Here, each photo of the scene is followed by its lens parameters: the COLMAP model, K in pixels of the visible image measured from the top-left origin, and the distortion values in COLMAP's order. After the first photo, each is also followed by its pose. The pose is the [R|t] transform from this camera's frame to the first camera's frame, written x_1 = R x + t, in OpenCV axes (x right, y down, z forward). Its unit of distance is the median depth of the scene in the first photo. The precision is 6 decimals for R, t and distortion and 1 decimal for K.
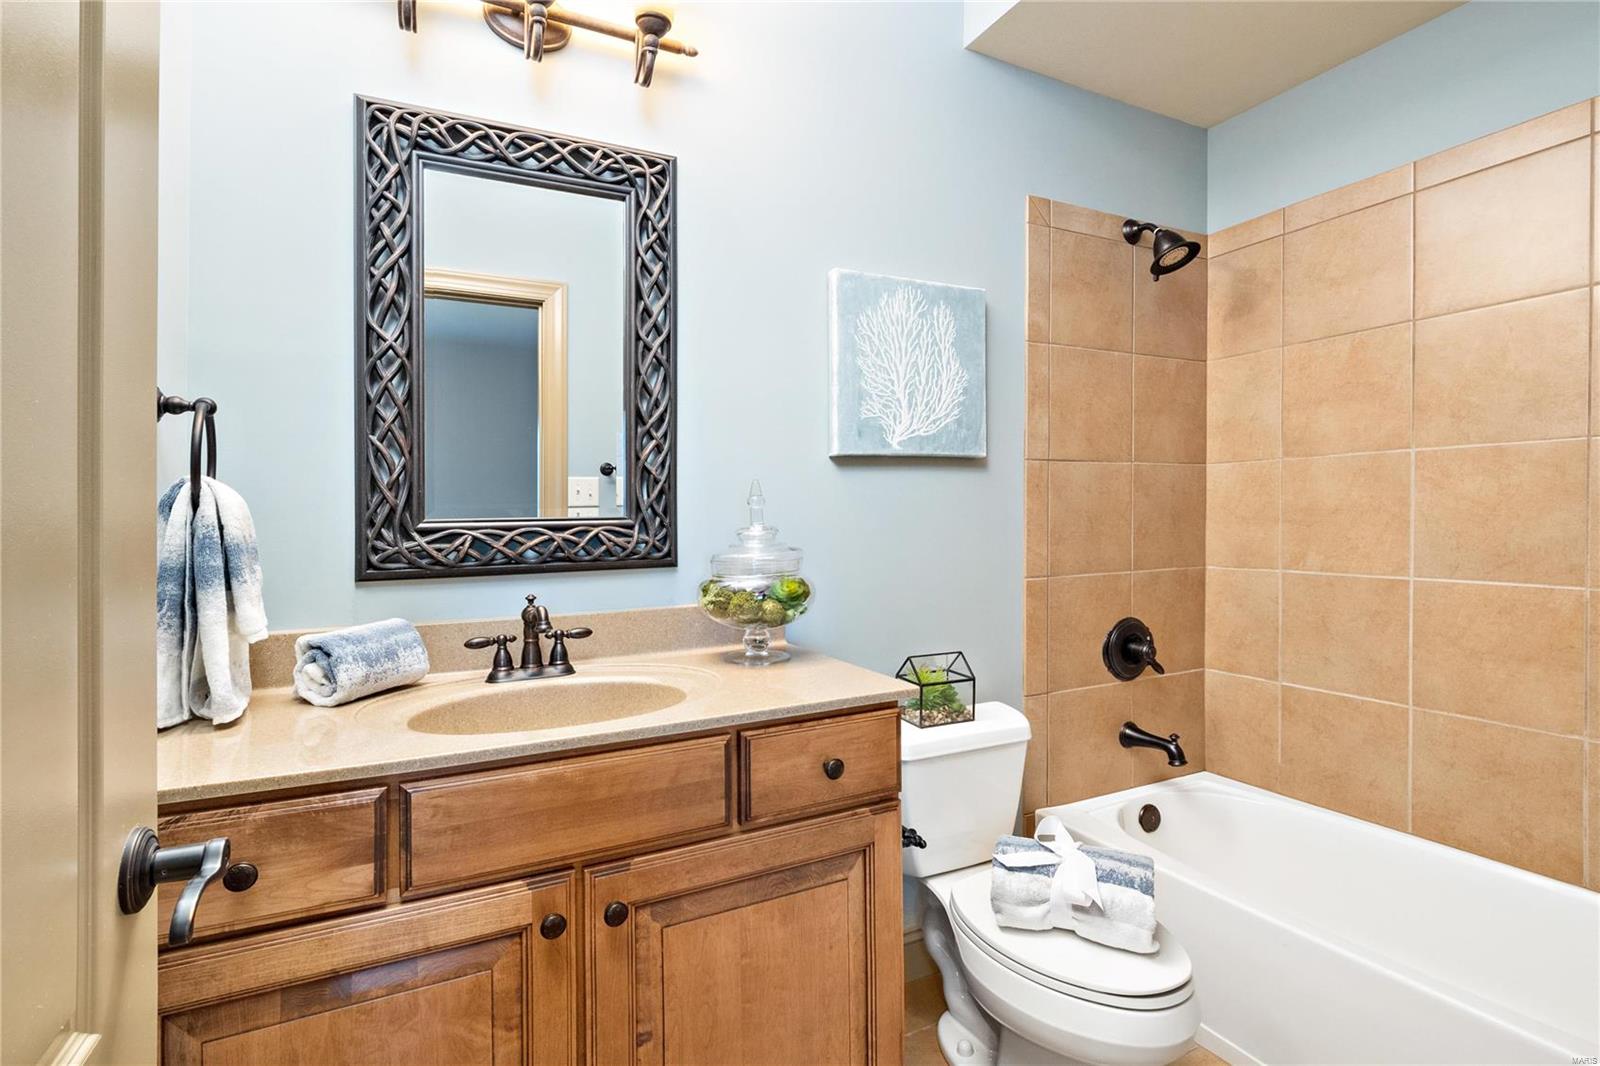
lens RADIAL K [[762.5, 0, 802.2], [0, 762.5, 518.0], [0, 0, 1]] dist [-0.020731, -0.000179]
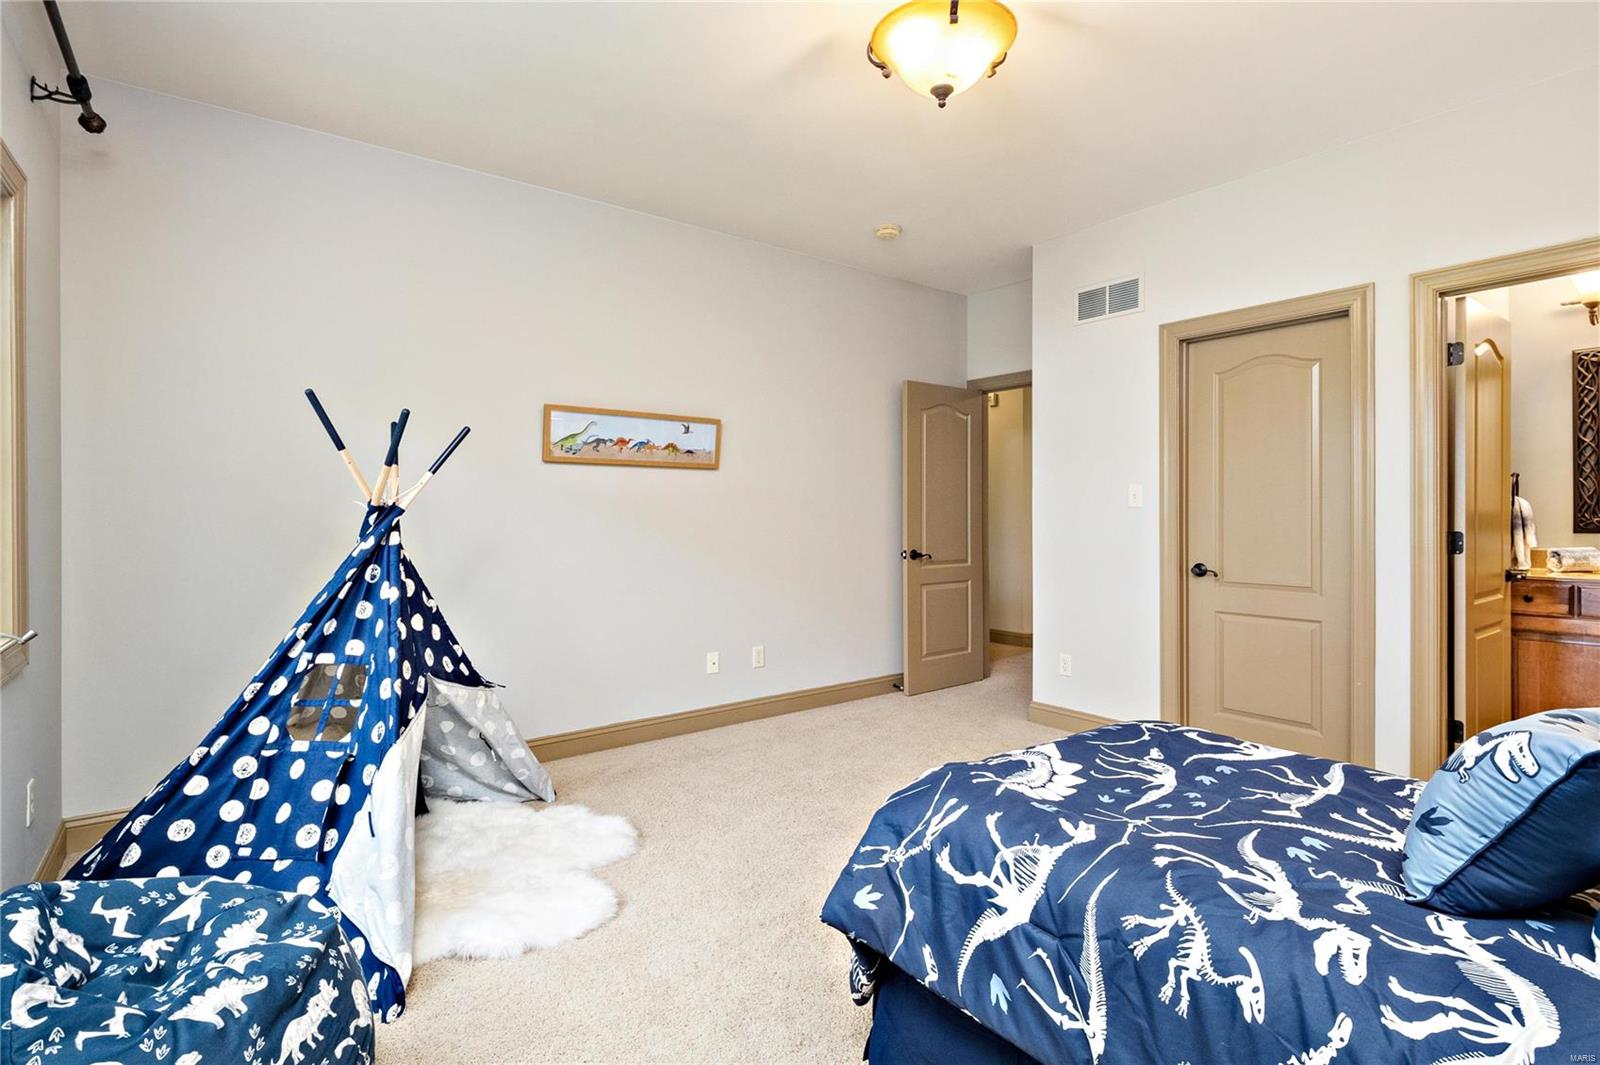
lens RADIAL K [[762.5, 0, 805.3], [0, 762.5, 521.8], [0, 0, 1]] dist [-0.020731, -0.000179]
pose [[0.178934, 0.004693, -0.983850, 1.576860], [-0.002488, 0.999988, 0.004317, 0.042004], [0.983858, 0.001675, 0.178944, -2.228548]]
